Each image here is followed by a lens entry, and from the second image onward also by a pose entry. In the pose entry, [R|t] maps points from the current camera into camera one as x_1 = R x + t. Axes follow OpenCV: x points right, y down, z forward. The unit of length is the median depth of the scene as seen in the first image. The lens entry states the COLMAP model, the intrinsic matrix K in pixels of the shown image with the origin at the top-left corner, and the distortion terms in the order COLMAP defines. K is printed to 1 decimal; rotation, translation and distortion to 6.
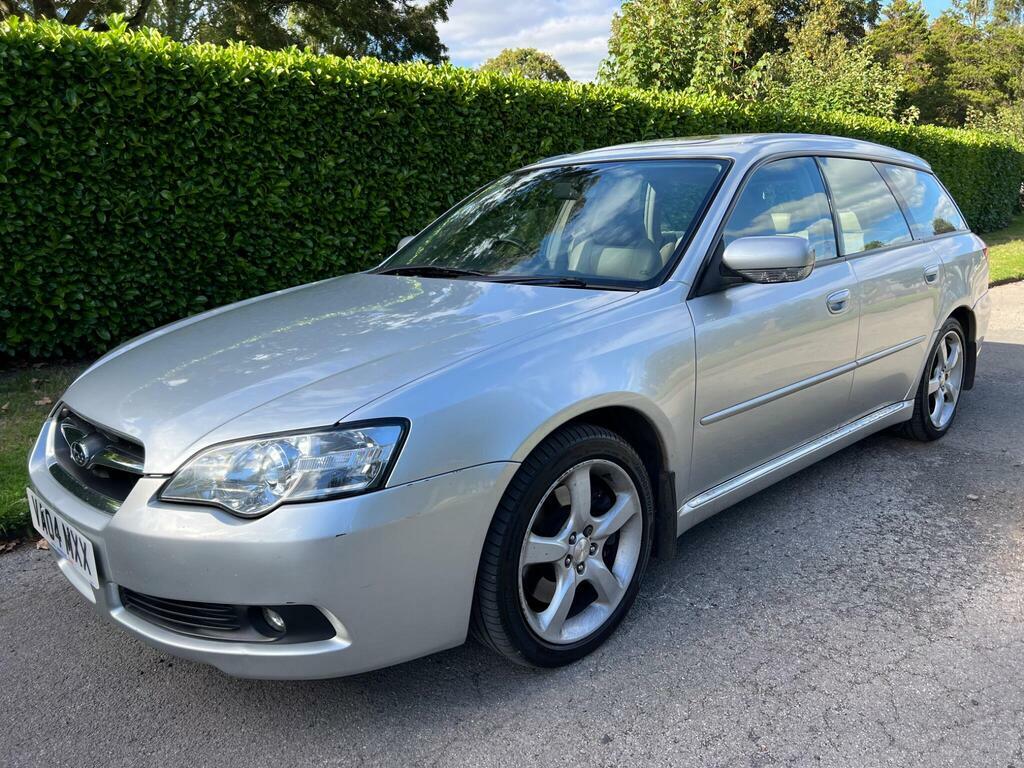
lens RADIAL K [[773.4, 0, 514.6], [0, 773.4, 392.2], [0, 0, 1]] dist [0.067543, -0.074573]
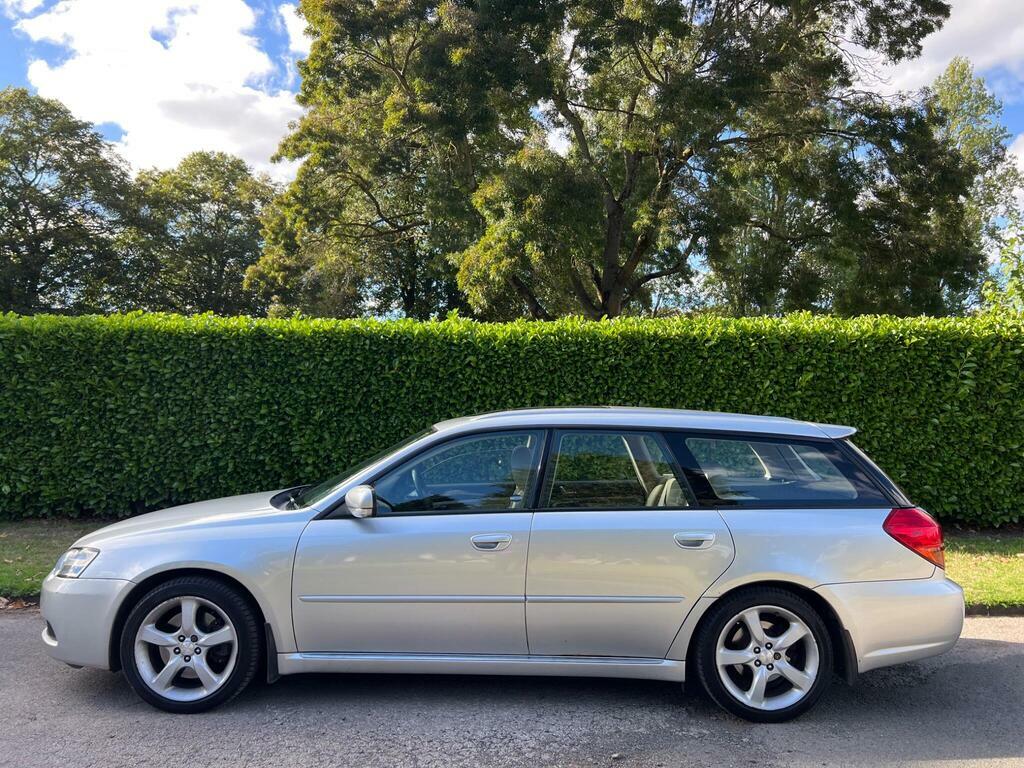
lens RADIAL K [[773.4, 0, 507.3], [0, 773.4, 375.9], [0, 0, 1]] dist [0.067543, -0.074573]
pose [[0.713372, 0.001059, -0.700784, 0.666050], [-0.188671, 0.963366, -0.190604, -0.070215], [0.674910, 0.268189, 0.687438, 0.027122]]
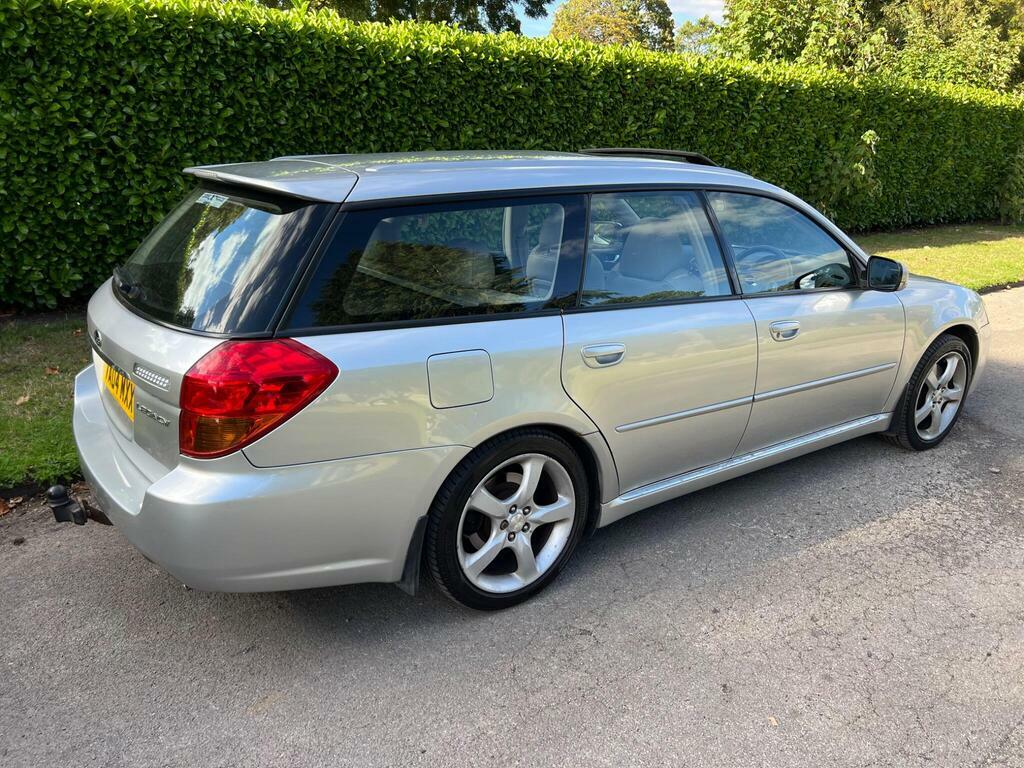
lens RADIAL K [[773.4, 0, 520.8], [0, 773.4, 391.6], [0, 0, 1]] dist [0.067543, -0.074573]
pose [[0.994015, 0.081836, -0.072366, -0.056180], [-0.075717, 0.993619, 0.083602, -0.023841], [0.078746, -0.077622, 0.993868, -0.154695]]
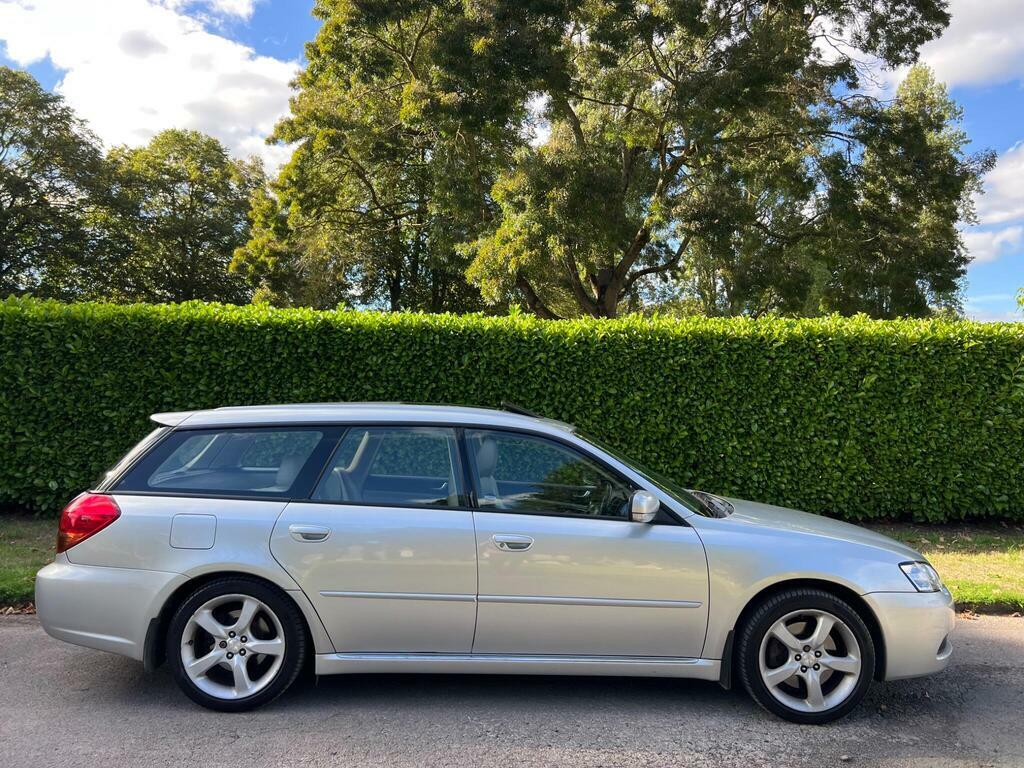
lens RADIAL K [[773.4, 0, 517.0], [0, 773.4, 375.6], [0, 0, 1]] dist [0.067543, -0.074573]
pose [[0.759245, 0.020229, -0.650490, 0.505140], [-0.188935, 0.963321, -0.190566, -0.046515], [0.622776, 0.267587, 0.735219, -0.105401]]
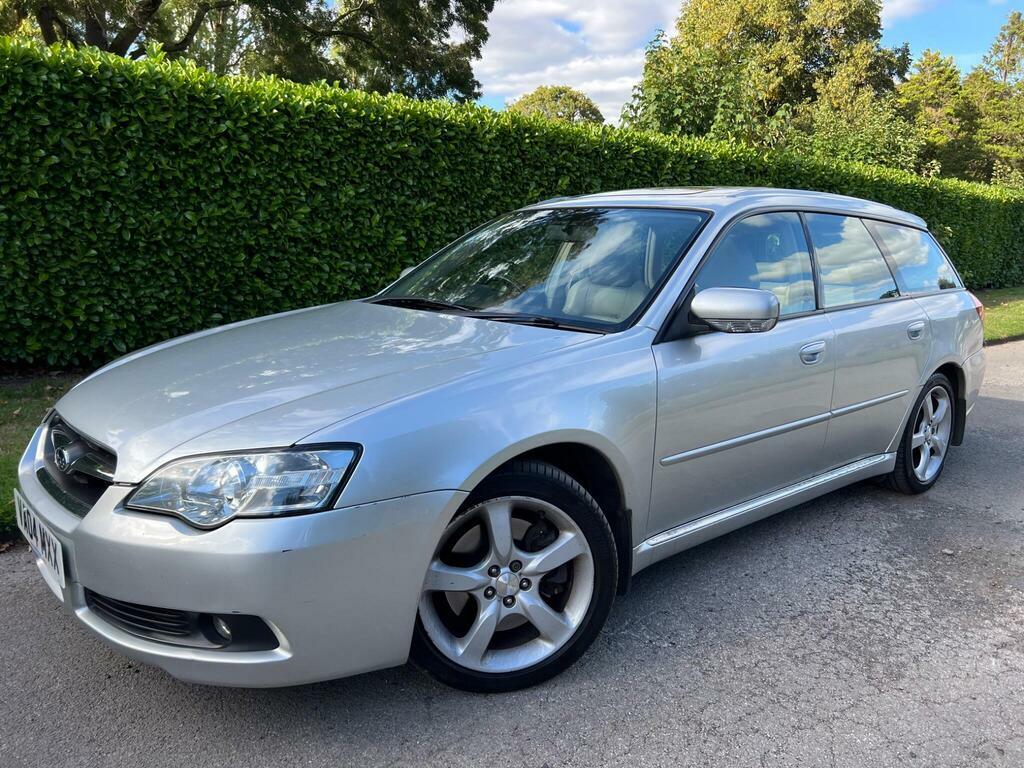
lens RADIAL K [[773.4, 0, 516.9], [0, 773.4, 382.0], [0, 0, 1]] dist [0.067543, -0.074573]
pose [[0.998399, 0.050886, -0.024705, 0.024637], [-0.052070, 0.997395, -0.049922, -0.002459], [0.022101, 0.051129, 0.998448, -0.015823]]
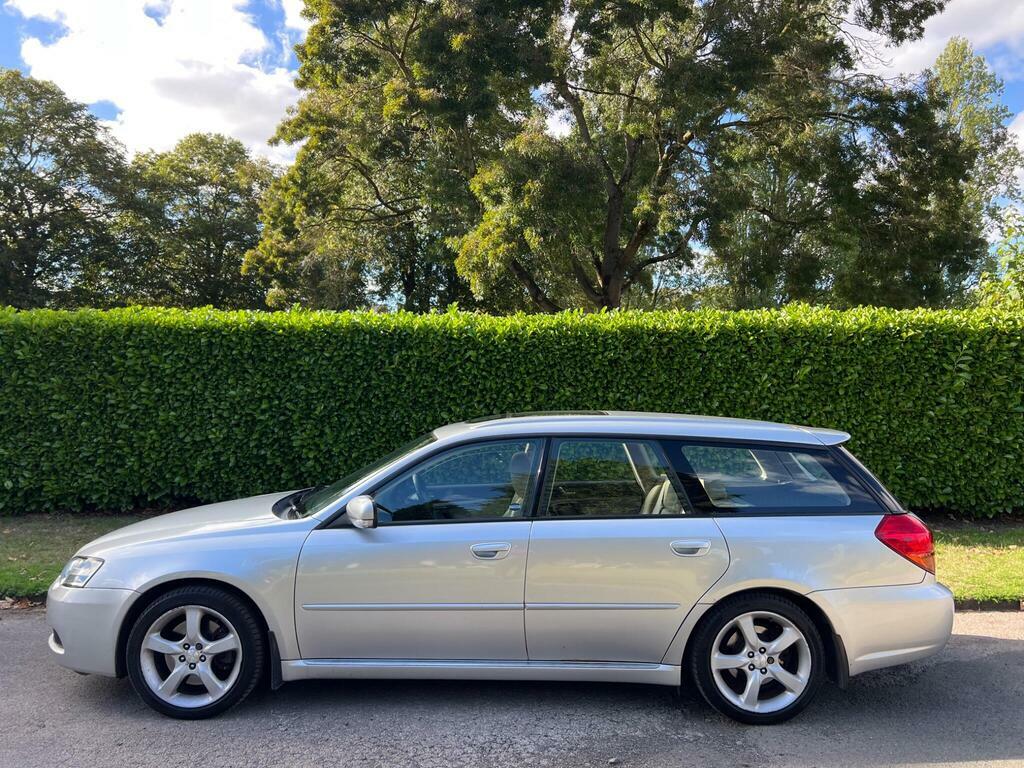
lens RADIAL K [[773.4, 0, 513.3], [0, 773.4, 377.9], [0, 0, 1]] dist [0.067543, -0.074573]
pose [[0.717919, 0.018301, -0.695886, 0.671995], [-0.184208, 0.969014, -0.164557, -0.094792], [0.671312, 0.246326, 0.699045, 0.017100]]
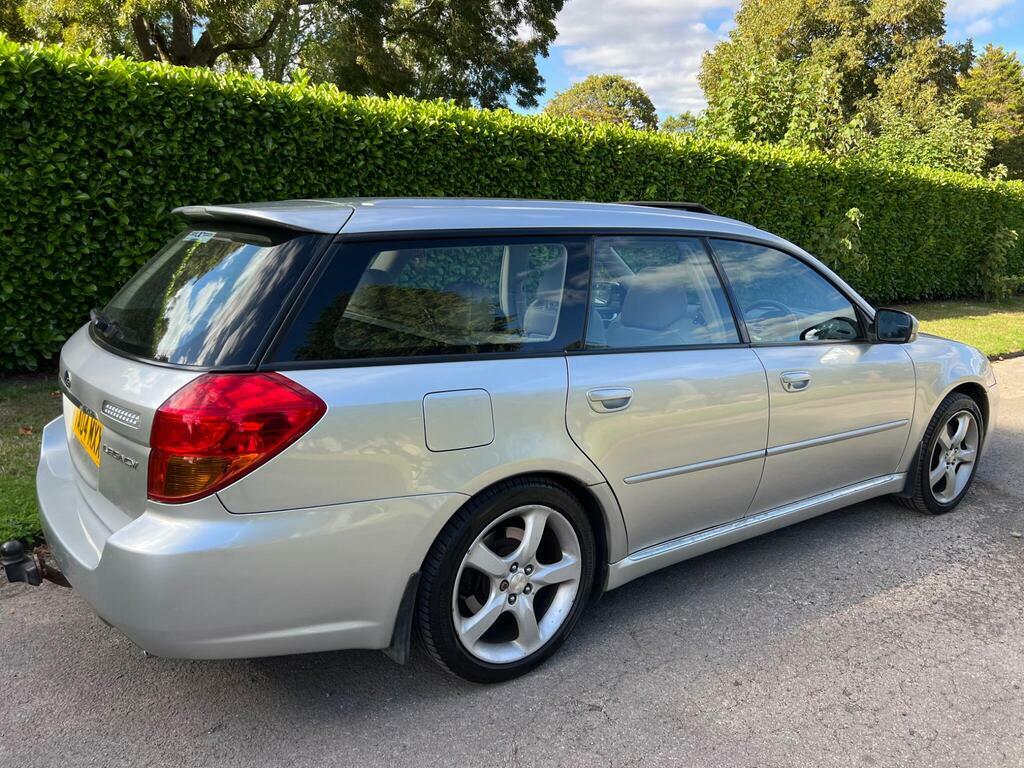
lens RADIAL K [[773.4, 0, 522.5], [0, 773.4, 378.5], [0, 0, 1]] dist [0.067543, -0.074573]
pose [[0.994928, 0.075454, -0.066527, -0.063130], [-0.077898, 0.996349, -0.034943, -0.003994], [0.063648, 0.039948, 0.997173, -0.127660]]
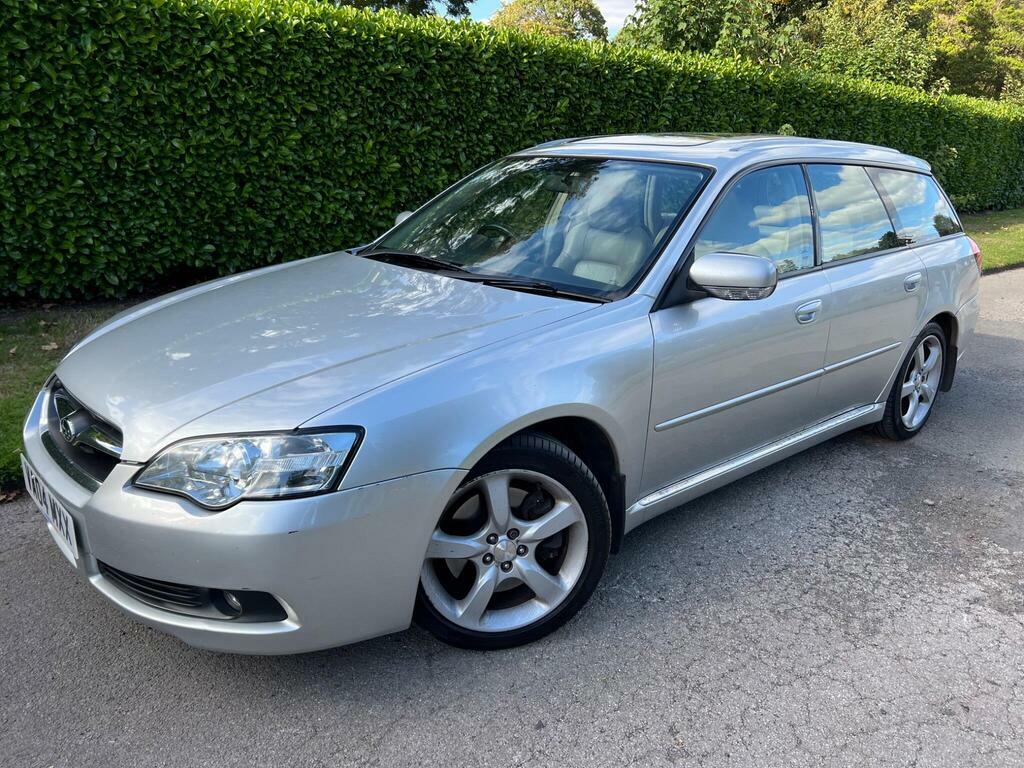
lens RADIAL K [[773.4, 0, 520.4], [0, 773.4, 381.4], [0, 0, 1]] dist [0.067543, -0.074573]
pose [[0.998212, 0.059268, -0.007775, 0.021561], [-0.058710, 0.996534, 0.058934, -0.030618], [0.011241, -0.058372, 0.998232, -0.020456]]
